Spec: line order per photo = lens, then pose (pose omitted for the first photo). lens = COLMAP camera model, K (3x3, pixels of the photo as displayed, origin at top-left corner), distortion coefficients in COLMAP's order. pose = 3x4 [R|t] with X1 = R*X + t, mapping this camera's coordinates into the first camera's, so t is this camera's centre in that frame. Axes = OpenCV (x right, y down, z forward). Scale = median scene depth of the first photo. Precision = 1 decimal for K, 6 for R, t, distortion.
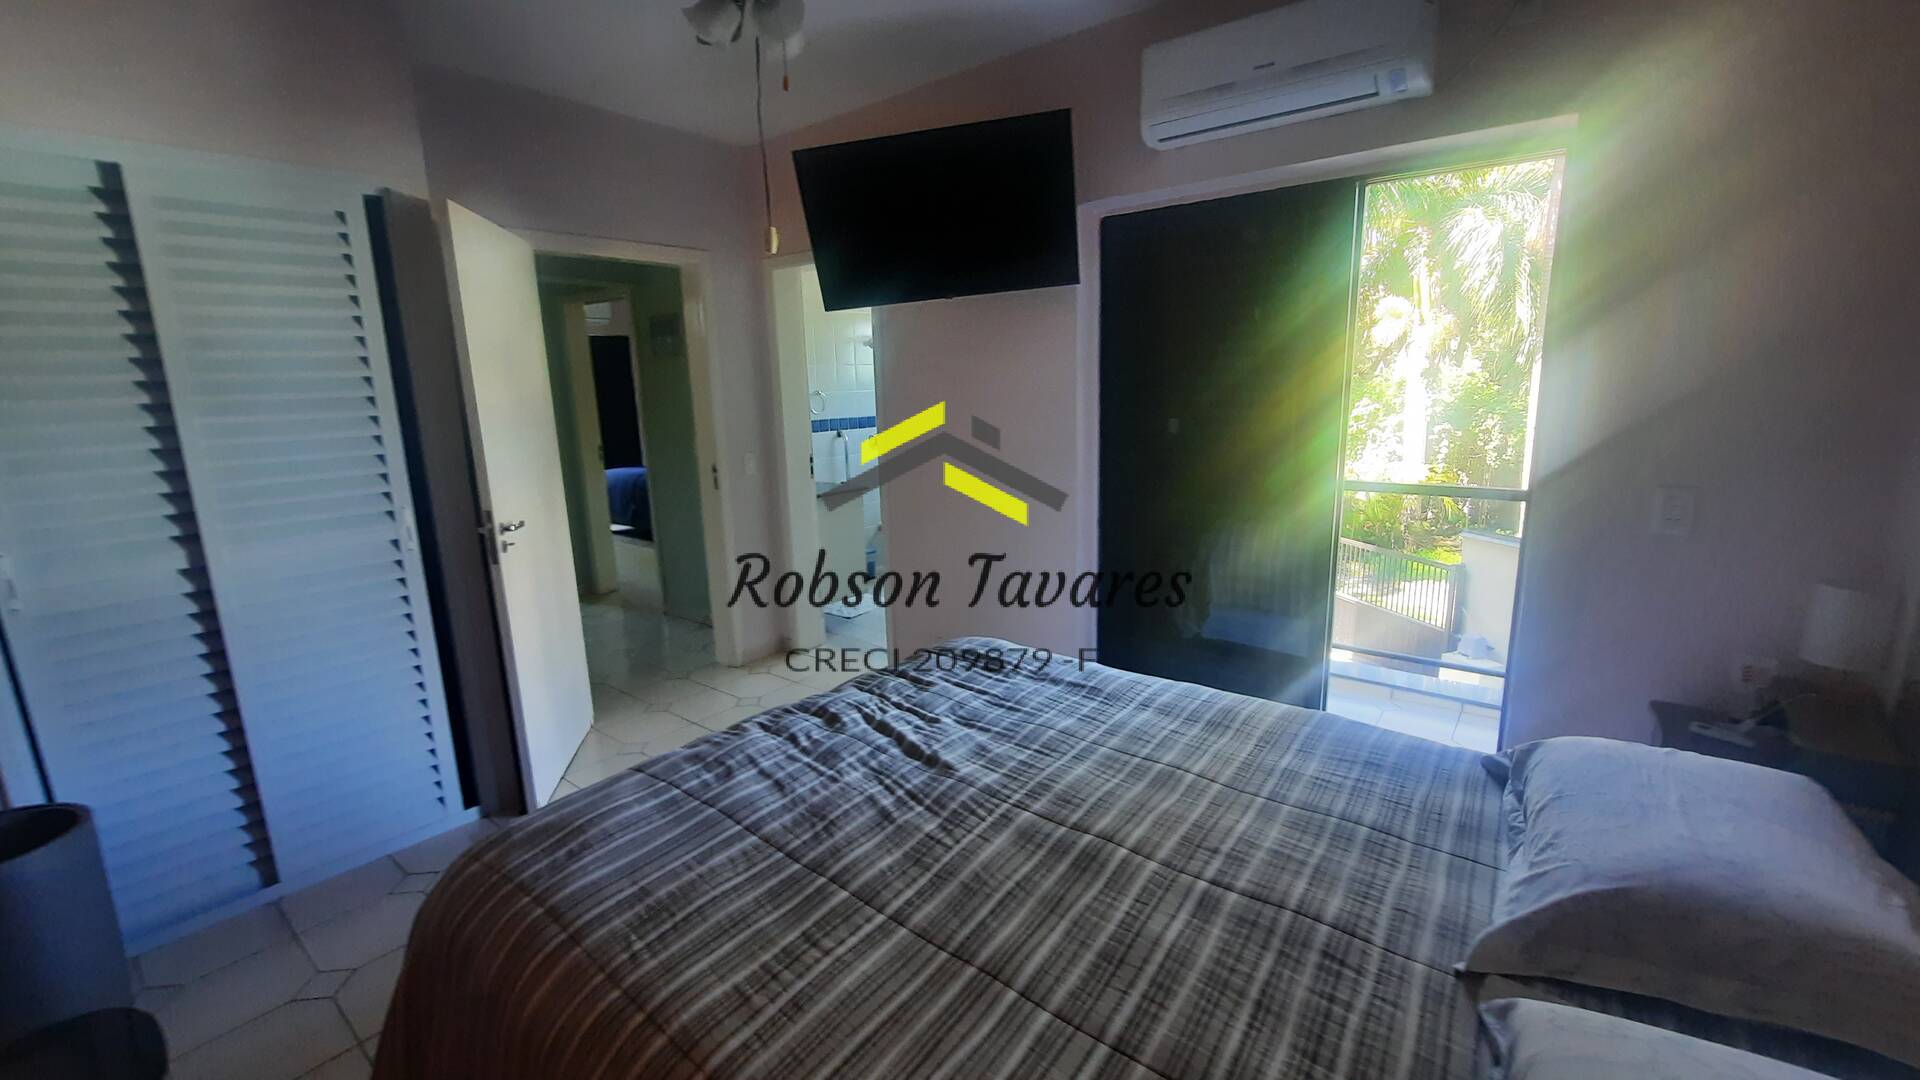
lens RADIAL K [[764.0, 0, 943.0], [0, 764.0, 539.3], [0, 0, 1]] dist [-0.002314, -0.004804]
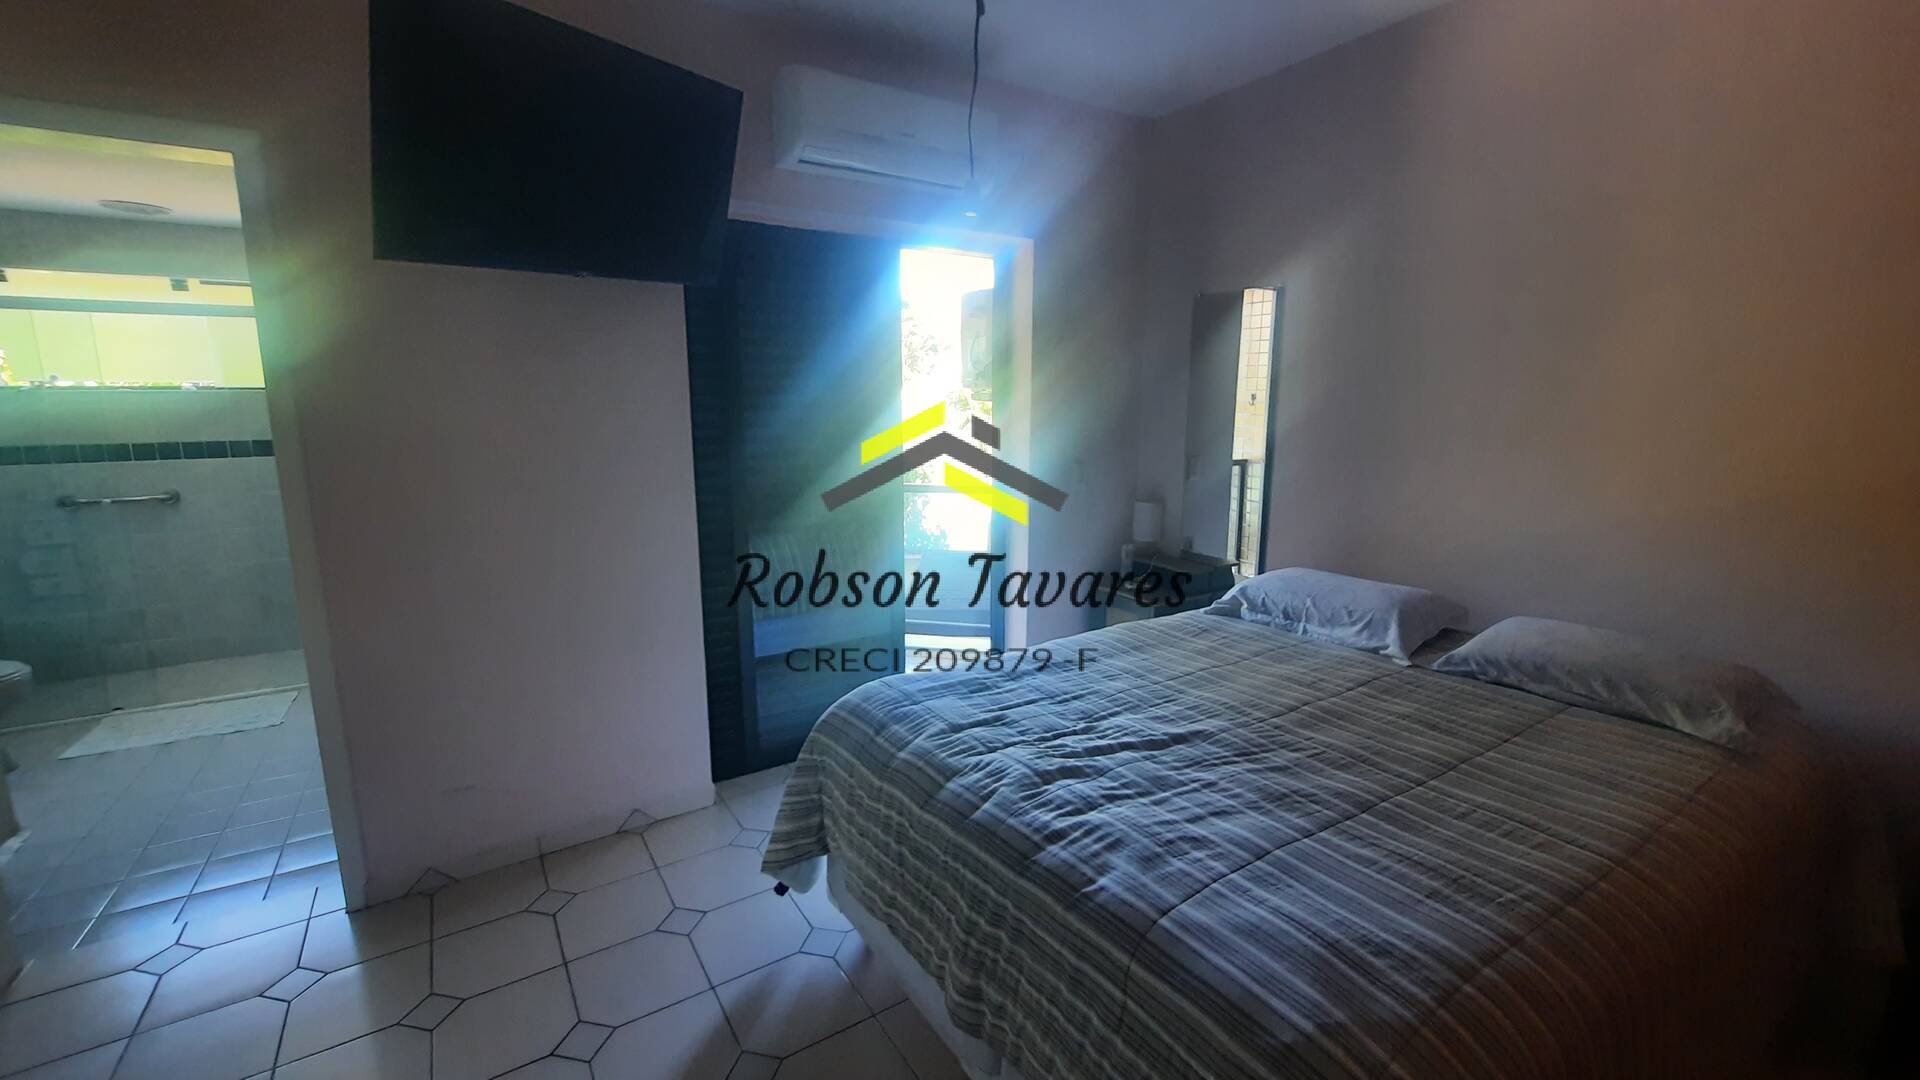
lens RADIAL K [[764.0, 0, 943.0], [0, 764.0, 539.3], [0, 0, 1]] dist [-0.002314, -0.004804]
pose [[0.313562, -0.148438, 0.937894, -1.112378], [0.180157, 0.979066, 0.094723, -0.157123], [-0.932321, 0.139267, 0.333740, 0.914175]]
